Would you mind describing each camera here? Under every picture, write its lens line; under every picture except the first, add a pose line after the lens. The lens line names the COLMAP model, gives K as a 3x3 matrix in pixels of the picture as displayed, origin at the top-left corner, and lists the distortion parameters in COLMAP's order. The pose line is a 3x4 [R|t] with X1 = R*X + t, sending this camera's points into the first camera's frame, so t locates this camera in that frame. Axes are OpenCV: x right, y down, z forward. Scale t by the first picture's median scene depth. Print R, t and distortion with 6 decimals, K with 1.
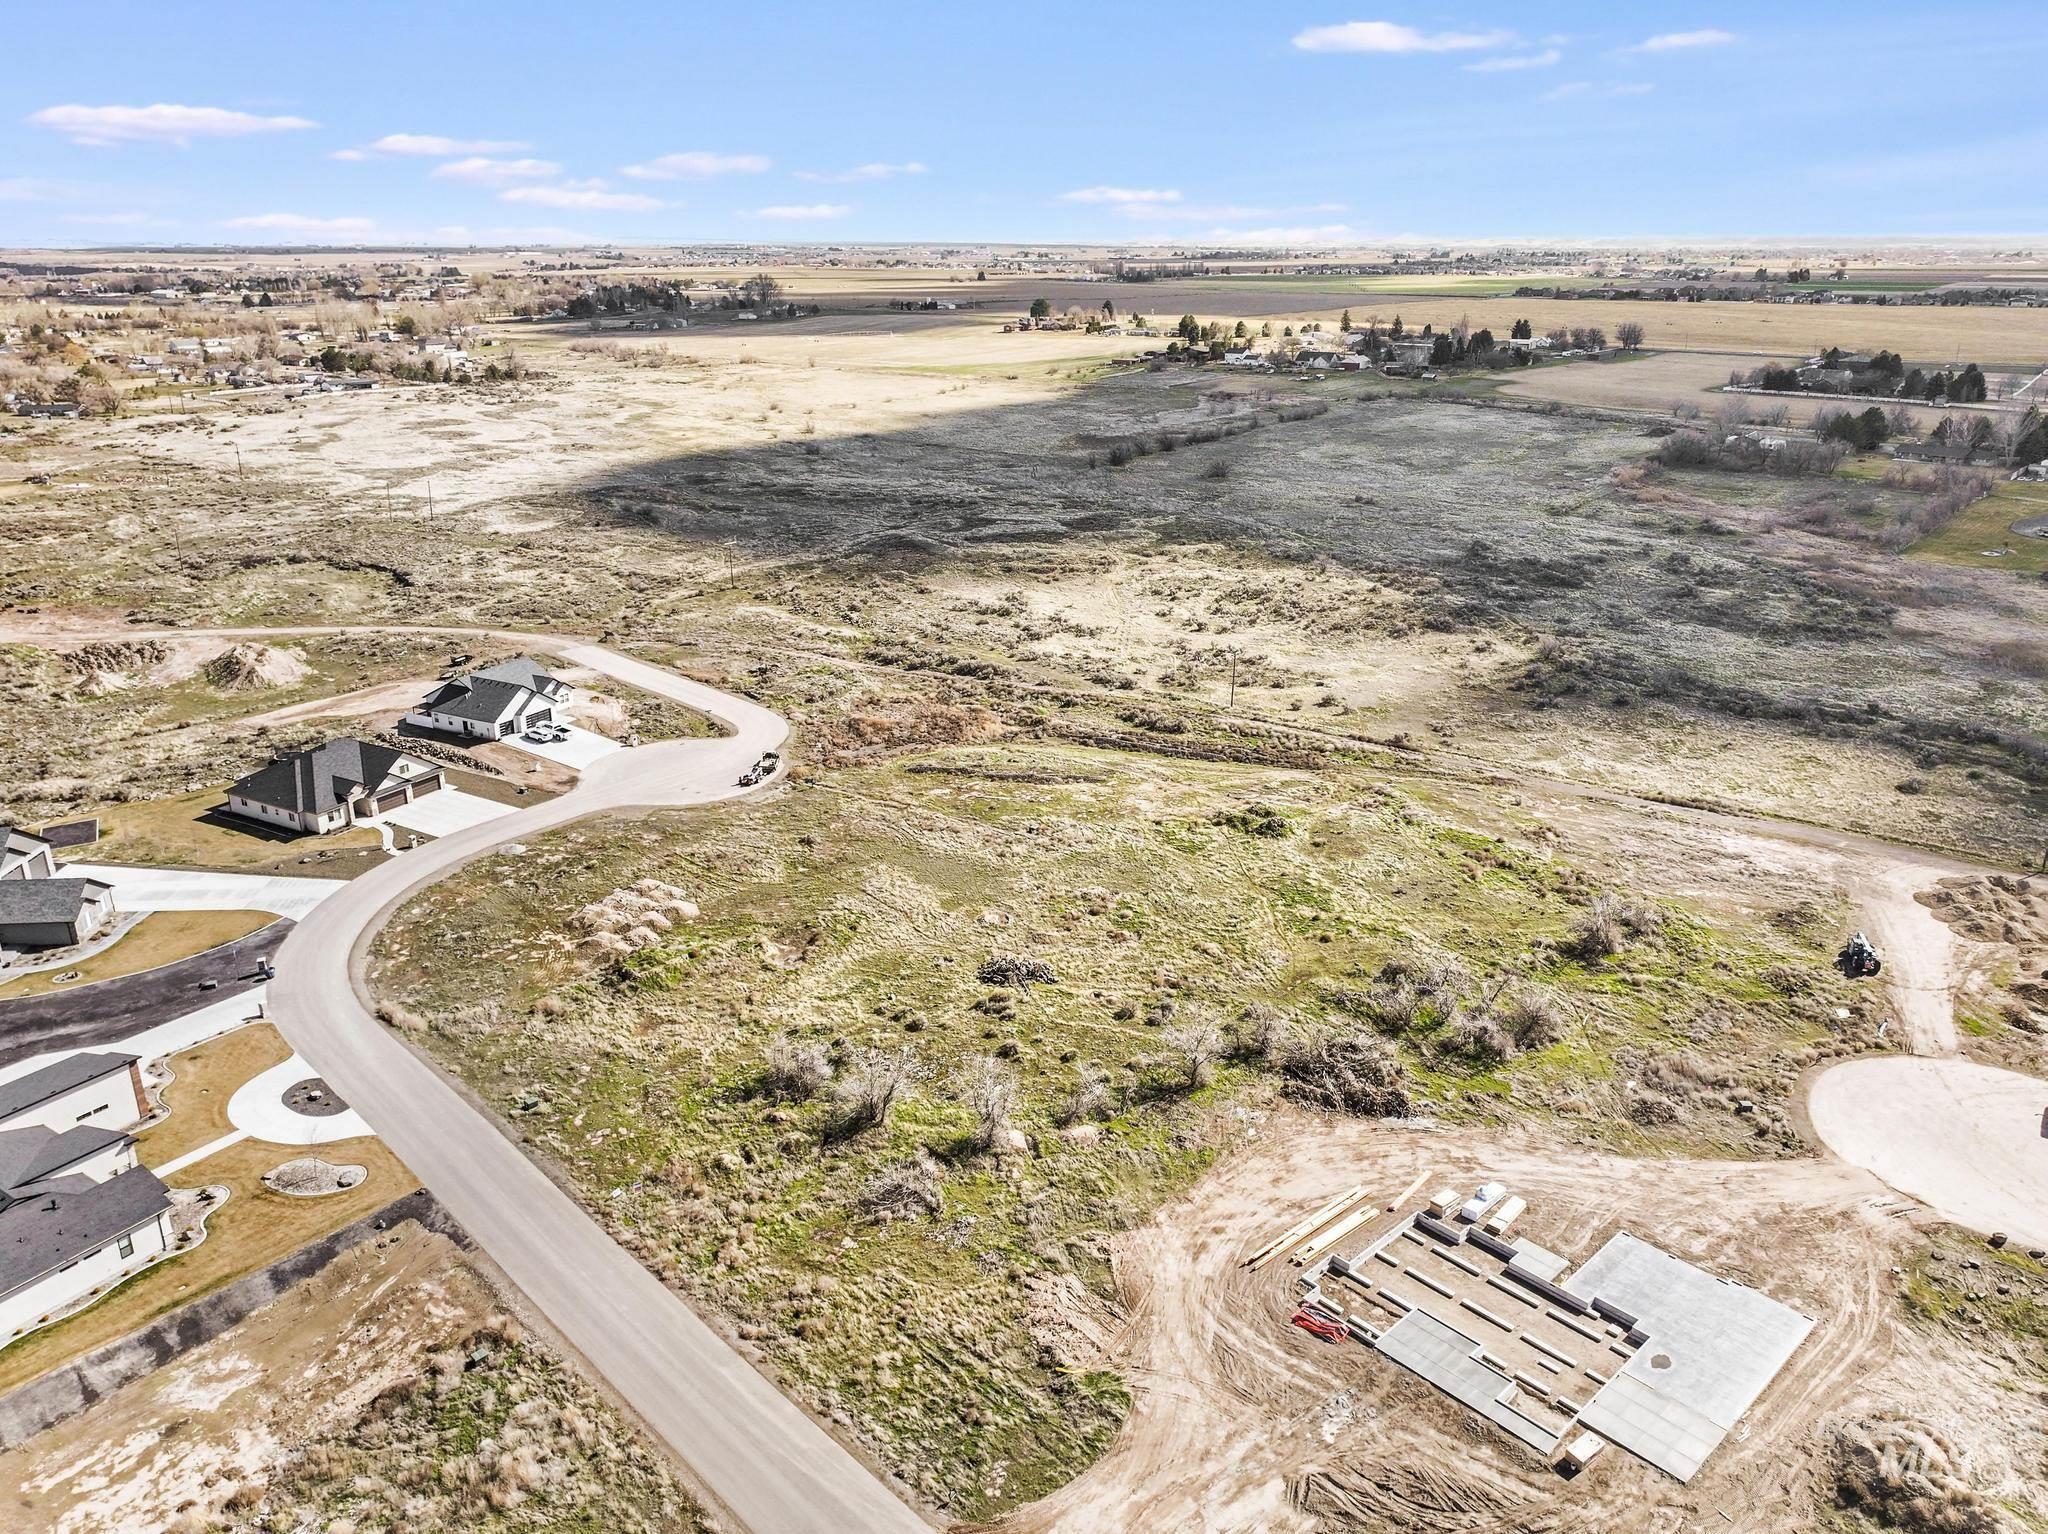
lens RADIAL K [[1470.3, 0, 1028.6], [0, 1470.3, 653.2], [0, 0, 1]] dist [0.003707, 0.002818]
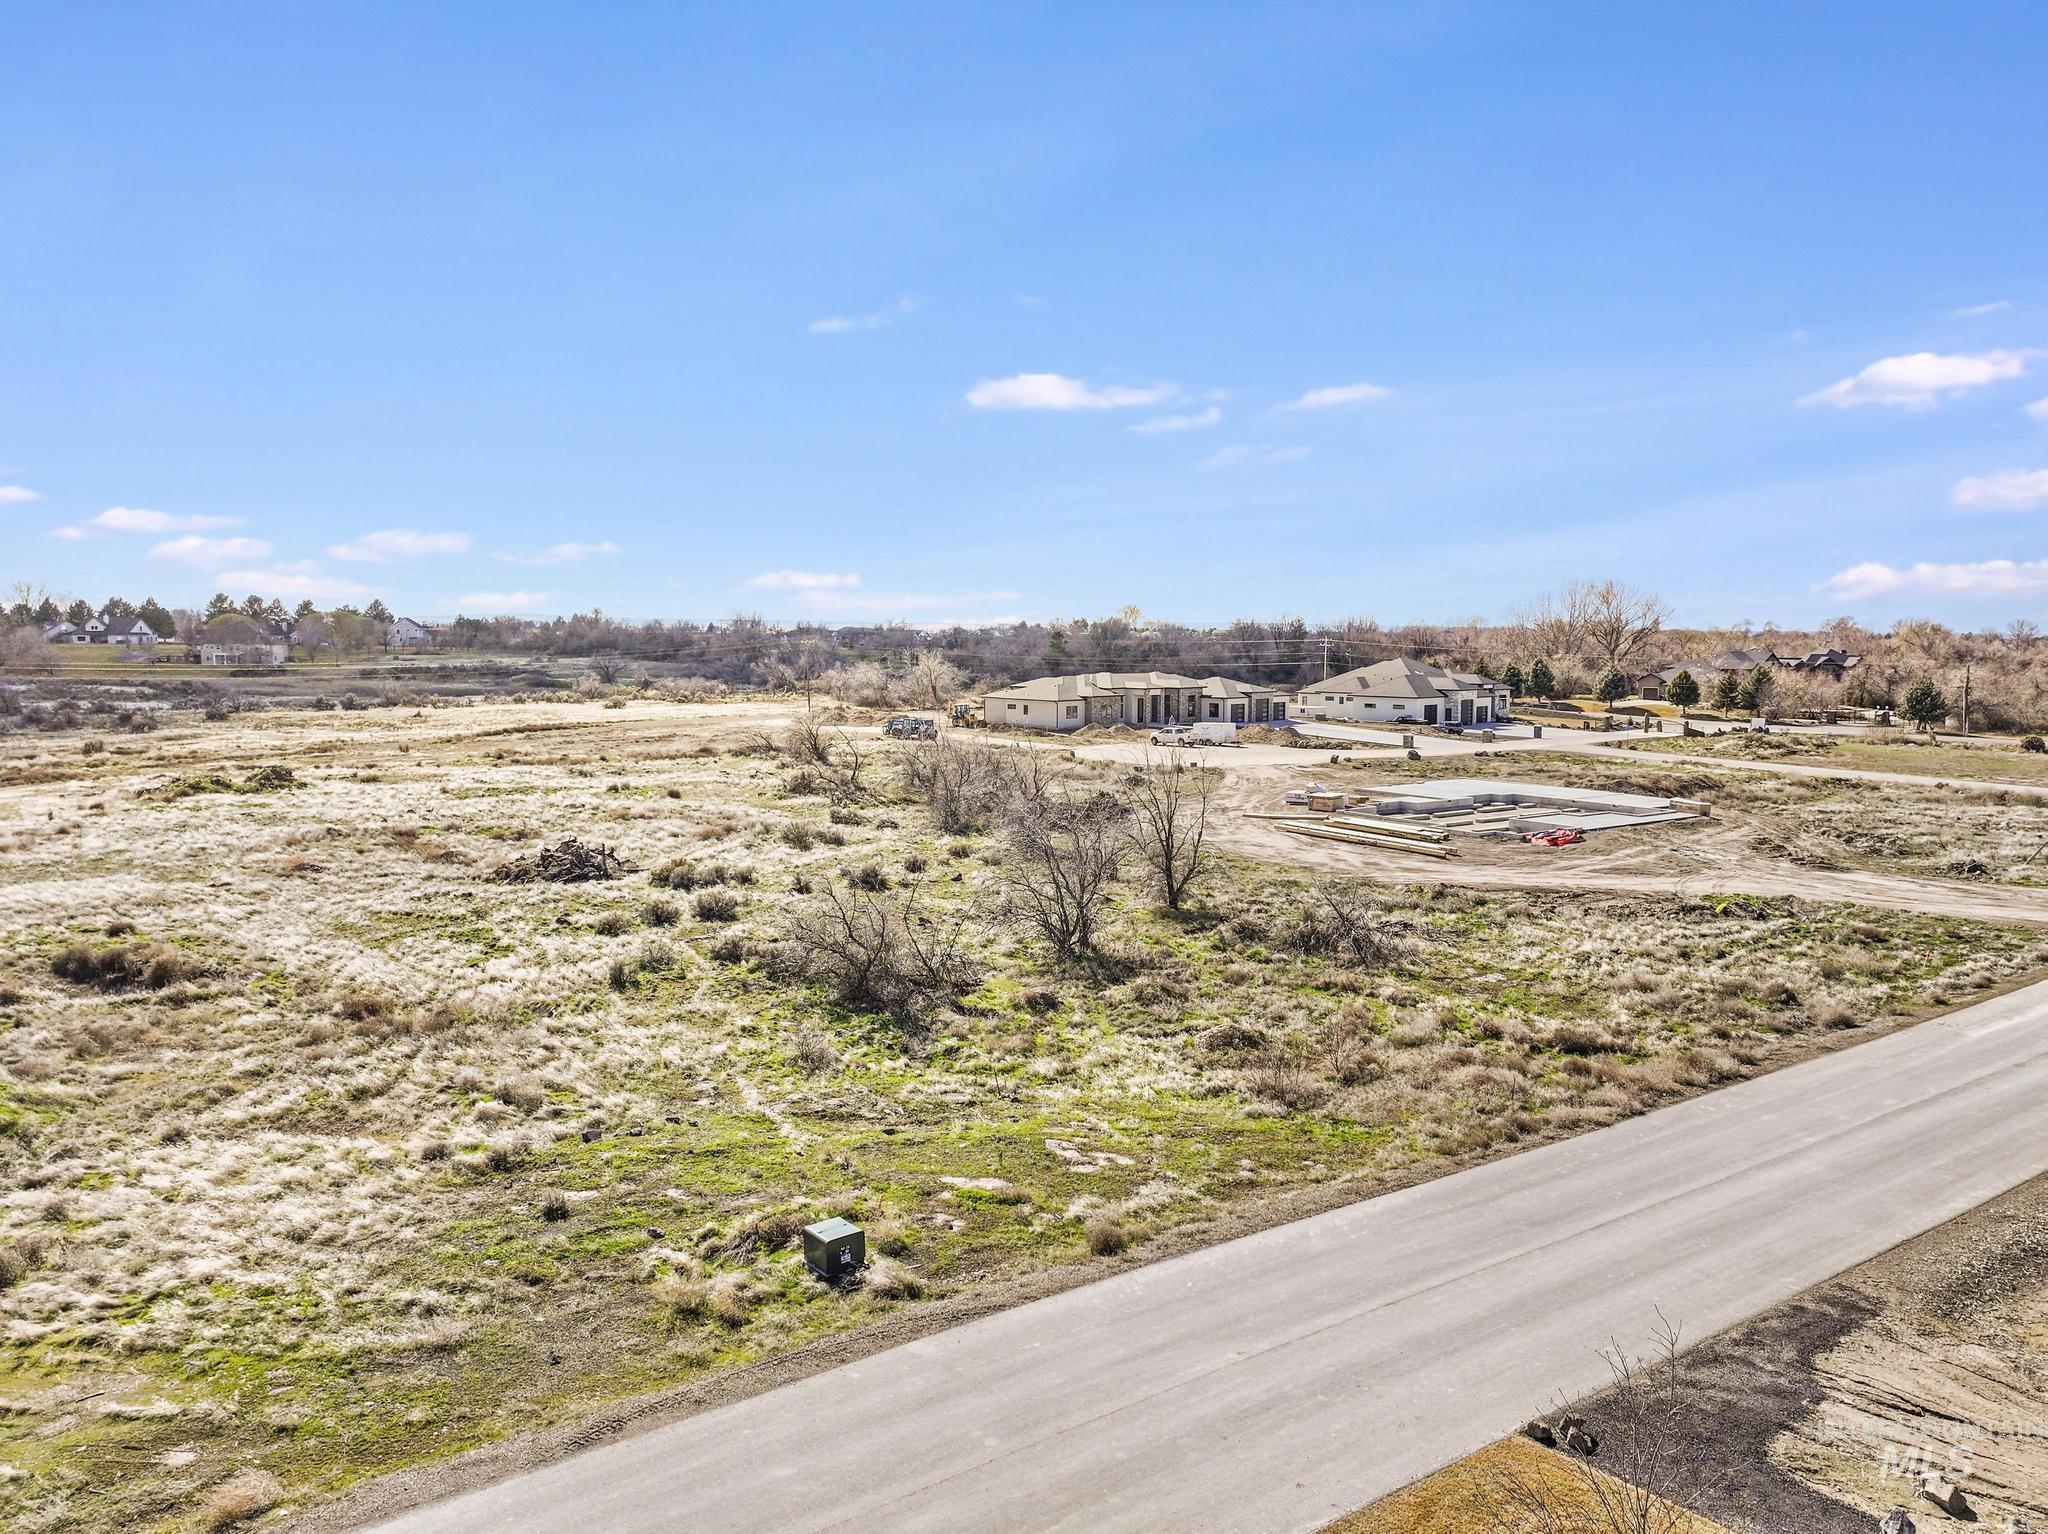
lens RADIAL K [[1457.6, 0, 1035.5], [0, 1457.6, 769.4], [0, 0, 1]] dist [0.001881, 0.008428]
pose [[0.126495, -0.090324, 0.987846, -0.447714], [0.254765, 0.965400, 0.055649, 0.193845], [-0.958694, 0.244629, 0.145129, 0.765905]]
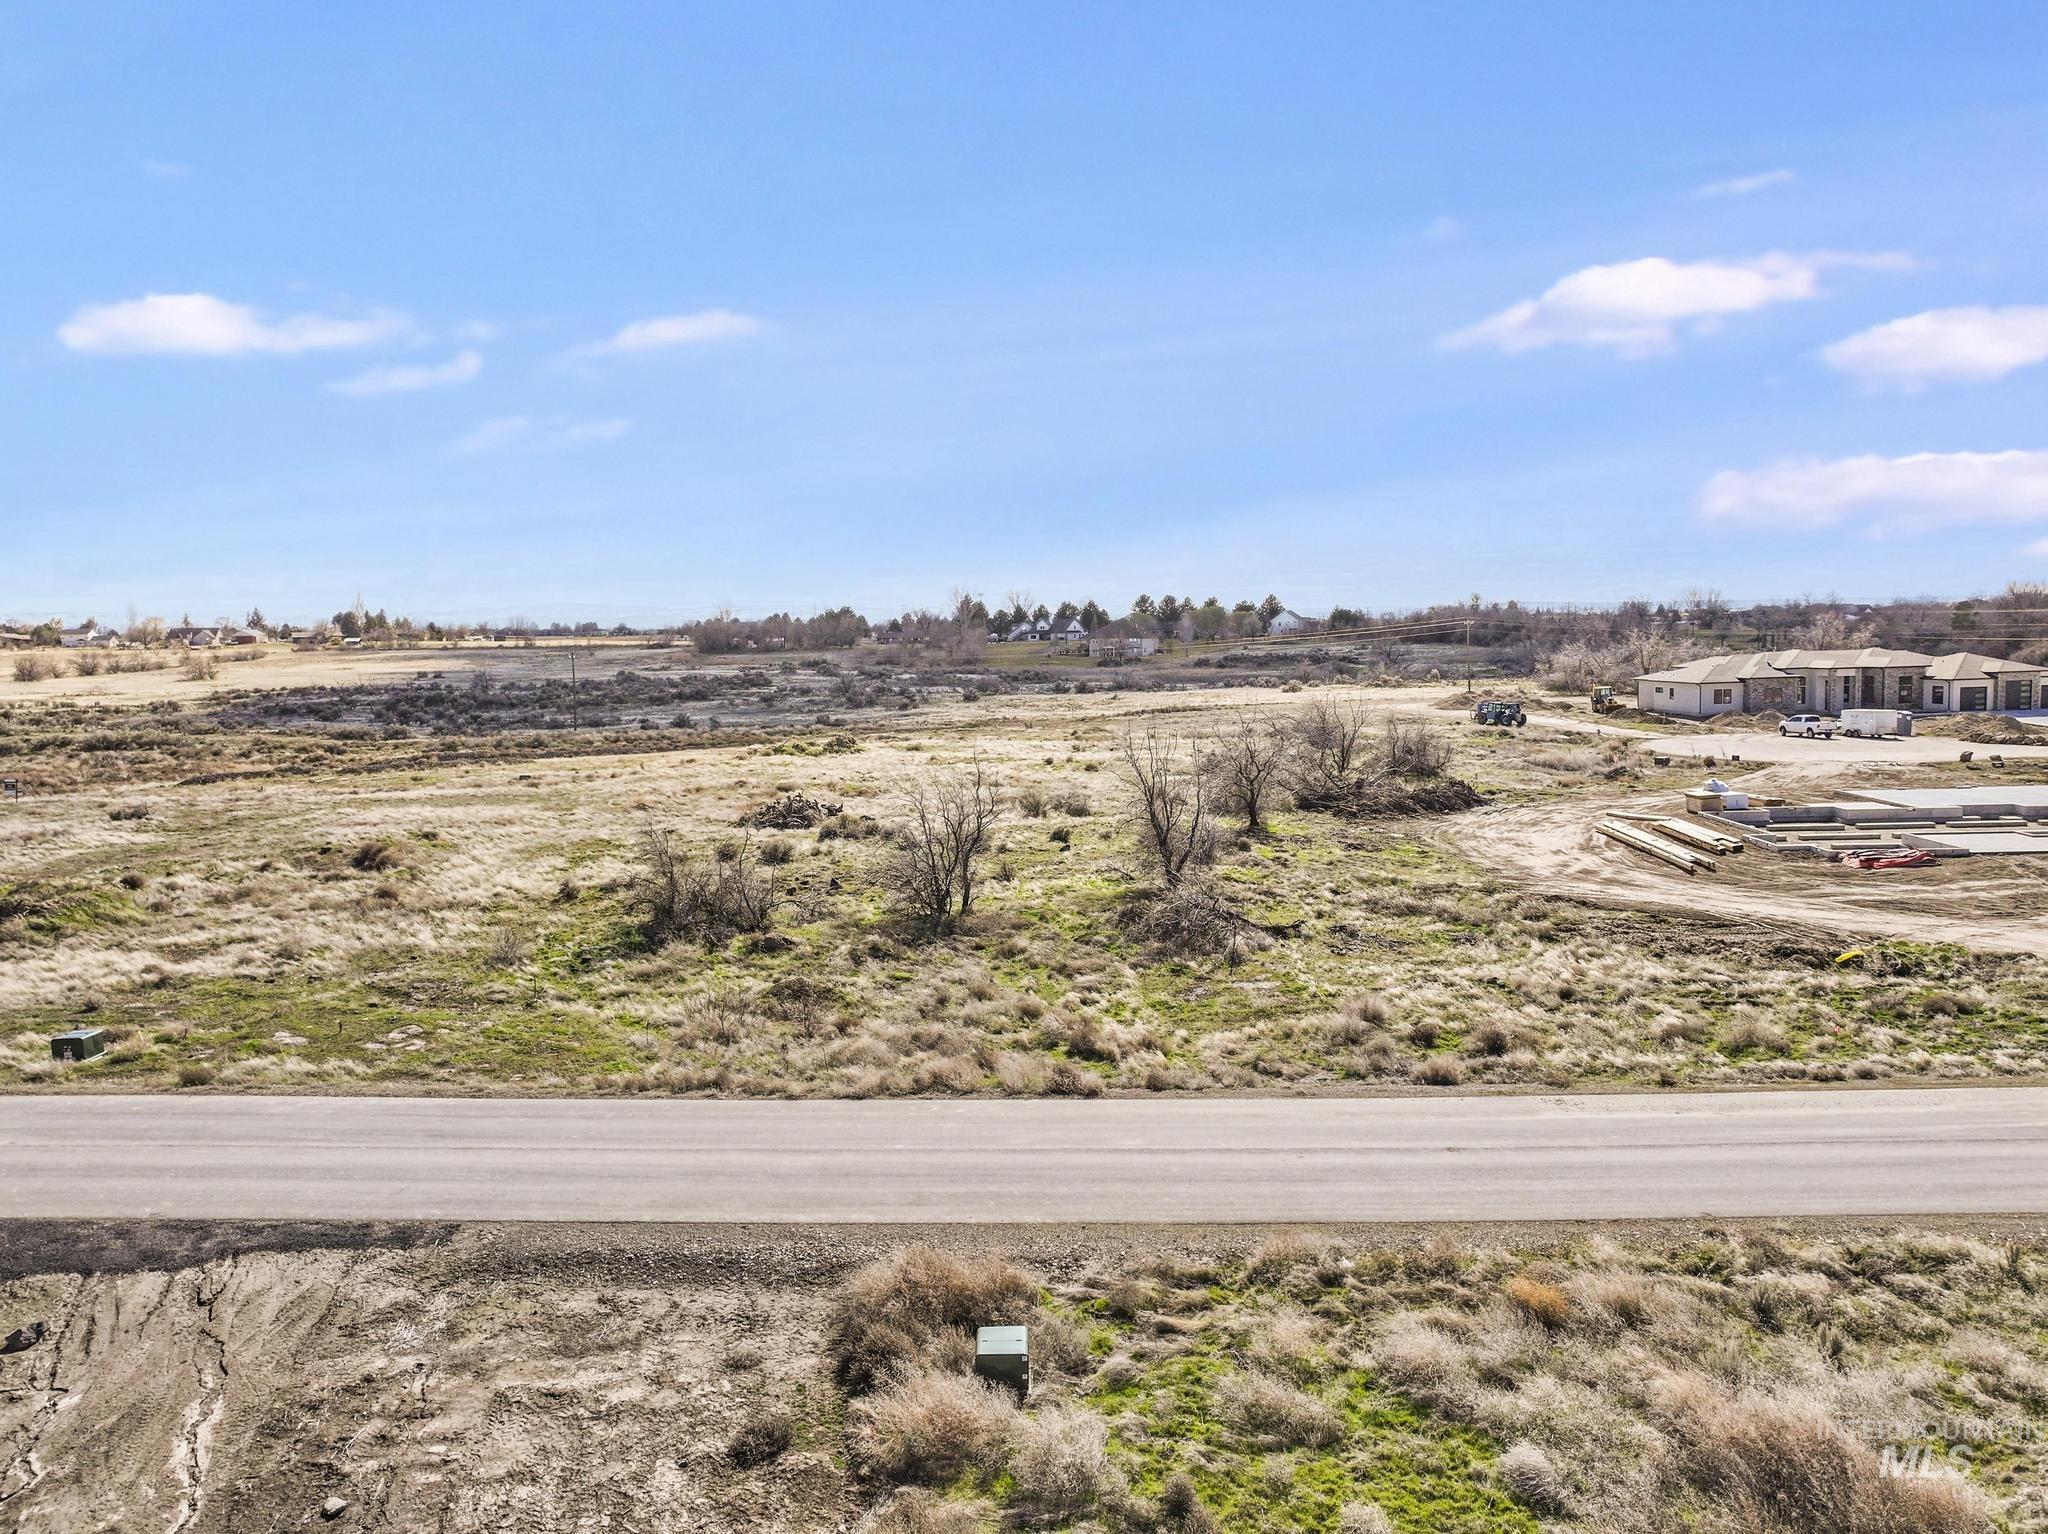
lens RADIAL K [[1478.5, 0, 1034.3], [0, 1478.5, 766.8], [0, 0, 1]] dist [0.002309, 0.012391]
pose [[0.703946, -0.080375, 0.705691, -0.341207], [0.208001, 0.973344, -0.096627, 0.265838], [-0.679114, 0.214805, 0.701900, 0.525111]]
